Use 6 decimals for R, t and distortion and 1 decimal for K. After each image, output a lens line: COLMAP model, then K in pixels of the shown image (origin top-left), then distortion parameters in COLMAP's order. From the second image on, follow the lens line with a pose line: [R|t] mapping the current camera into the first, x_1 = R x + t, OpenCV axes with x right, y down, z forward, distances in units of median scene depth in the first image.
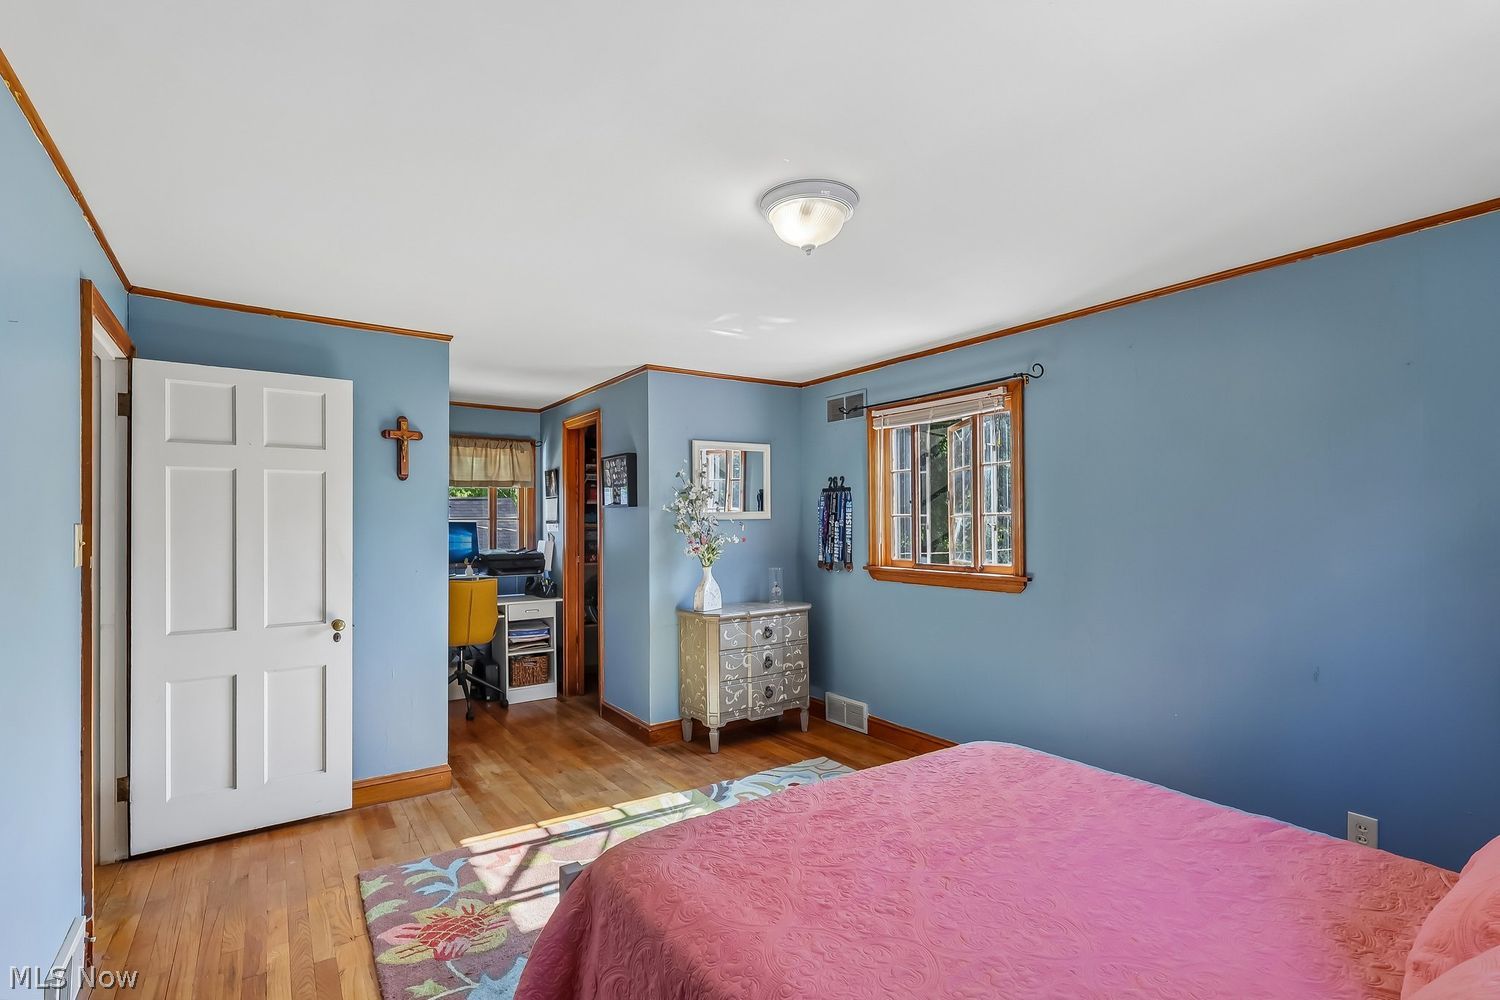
lens RADIAL K [[708.2, 0, 750.0], [0, 708.2, 500.0], [0, 0, 1]] dist [-0.000042, 0.000550]
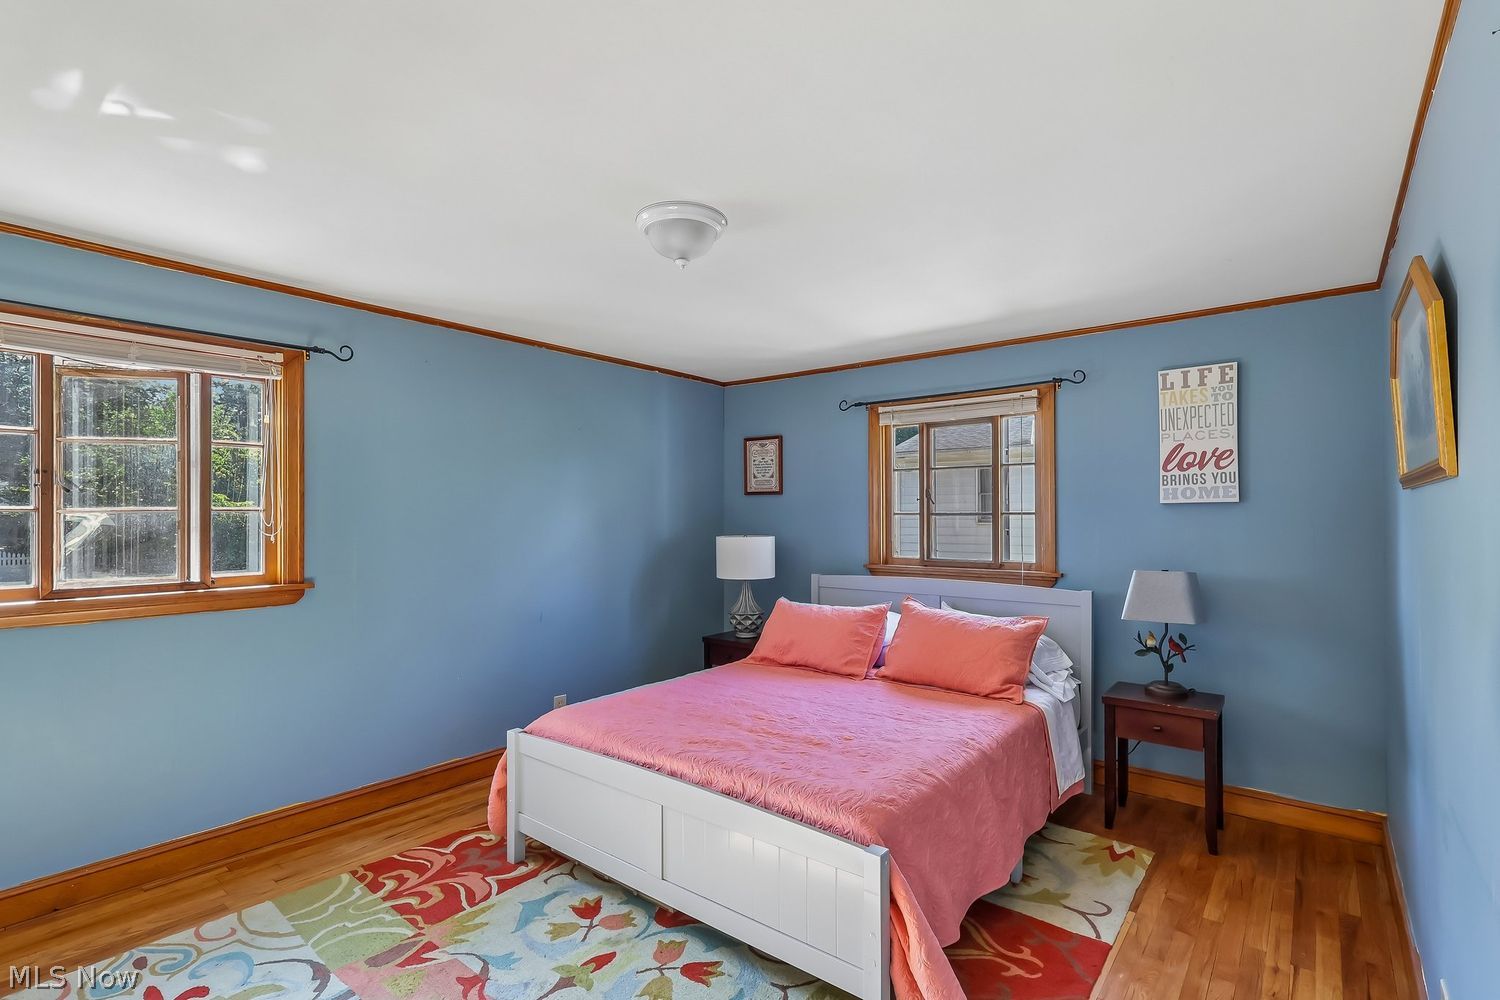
lens RADIAL K [[708.2, 0, 750.0], [0, 708.2, 500.0], [0, 0, 1]] dist [-0.000042, 0.000550]
pose [[-0.288315, 0.044791, 0.956488, -0.590379], [-0.005889, 0.998803, -0.048548, 0.046699], [-0.957518, -0.019630, -0.287706, 0.734109]]
